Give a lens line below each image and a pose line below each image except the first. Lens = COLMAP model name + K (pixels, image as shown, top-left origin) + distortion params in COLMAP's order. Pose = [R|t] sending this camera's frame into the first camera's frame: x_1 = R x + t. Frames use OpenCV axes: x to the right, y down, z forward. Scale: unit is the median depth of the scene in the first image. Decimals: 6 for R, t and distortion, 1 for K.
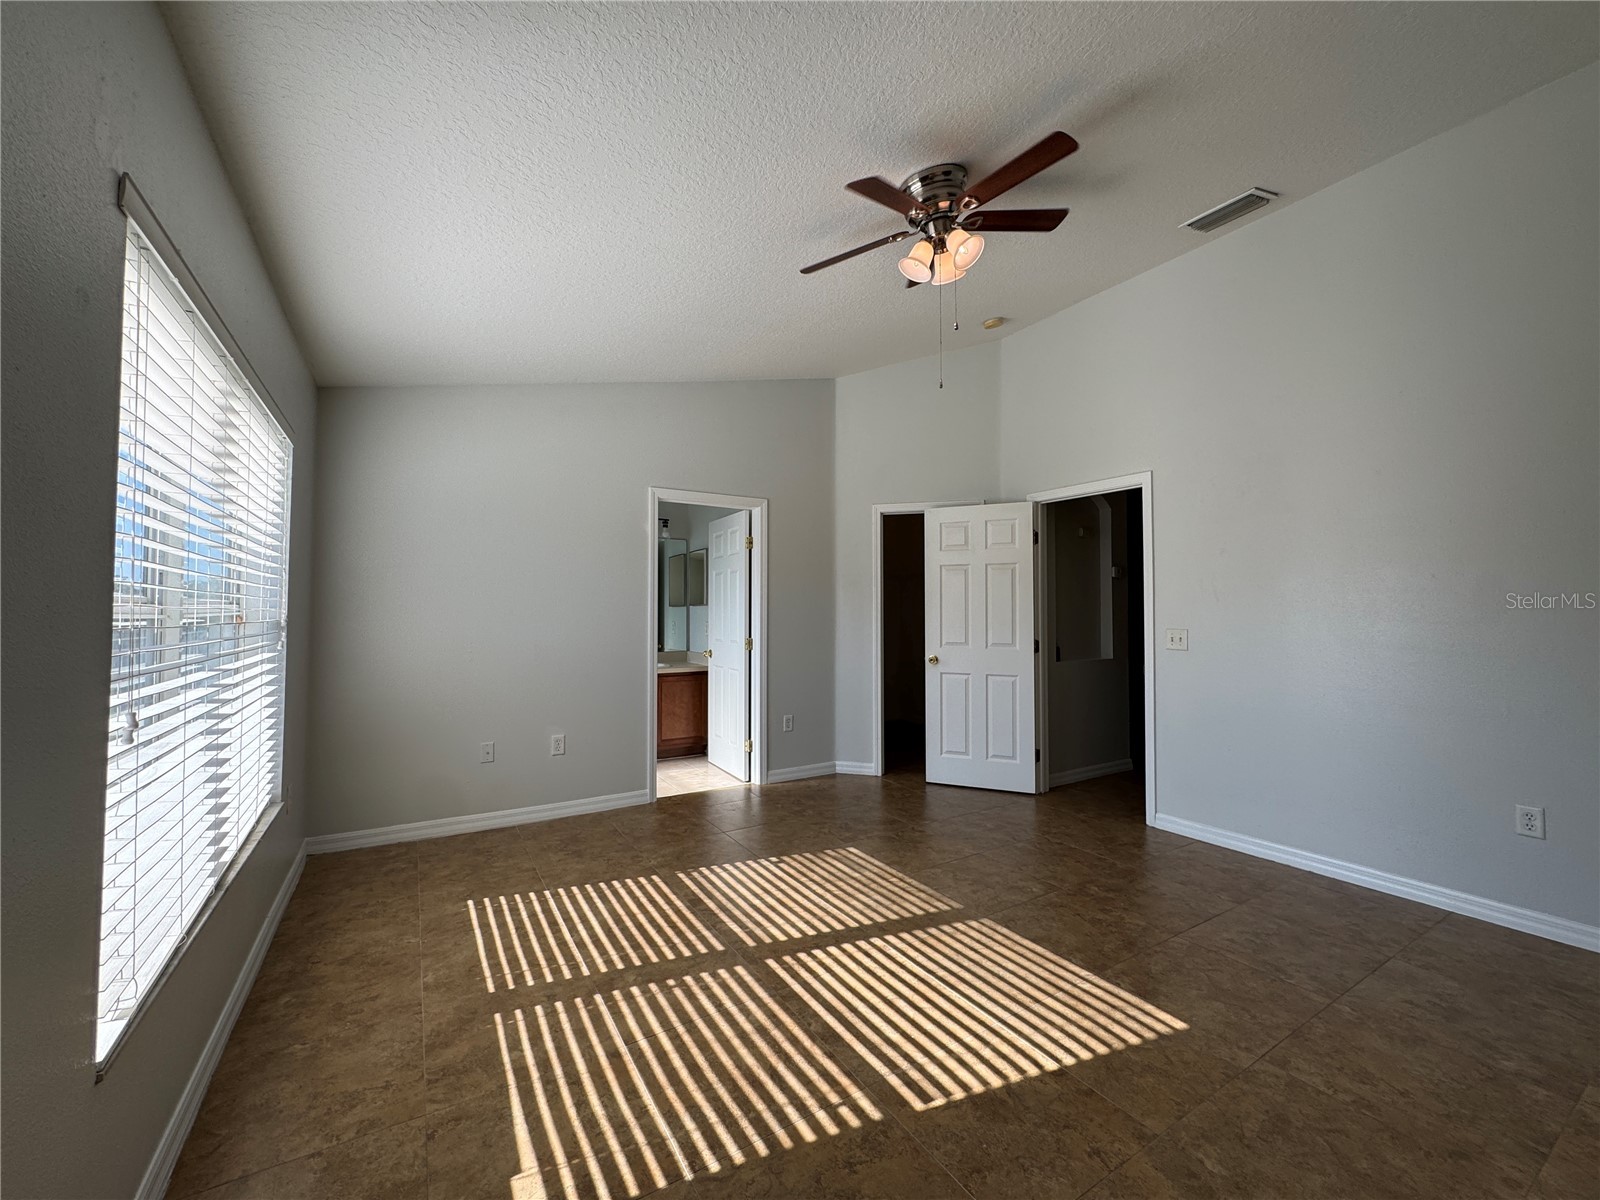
lens RADIAL K [[638.4, 0, 802.7], [0, 638.4, 600.9], [0, 0, 1]] dist [-0.002616, 0.000106]
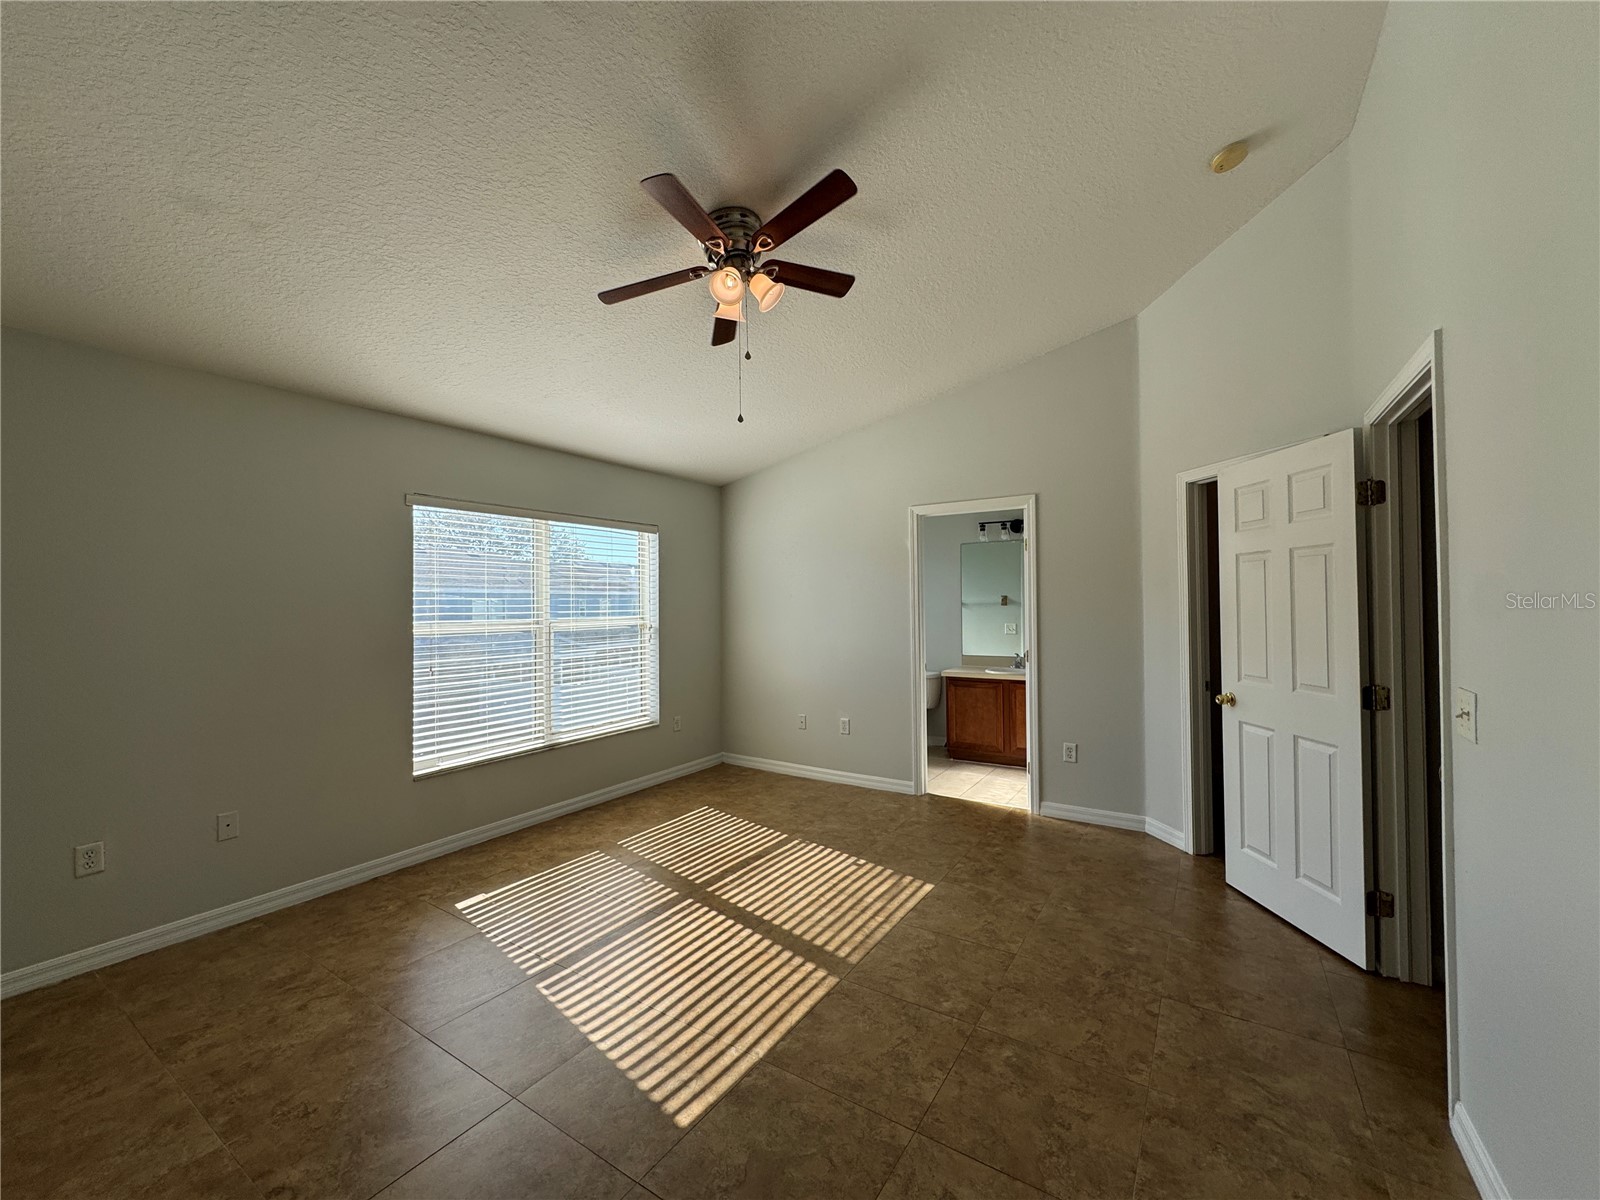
lens RADIAL K [[638.4, 0, 800.8], [0, 638.4, 606.0], [0, 0, 1]] dist [-0.002616, 0.000106]
pose [[0.428904, -0.003175, -0.903345, 1.169334], [0.028308, 0.999550, 0.009927, -0.044161], [0.902906, -0.029830, 0.428801, 0.628449]]
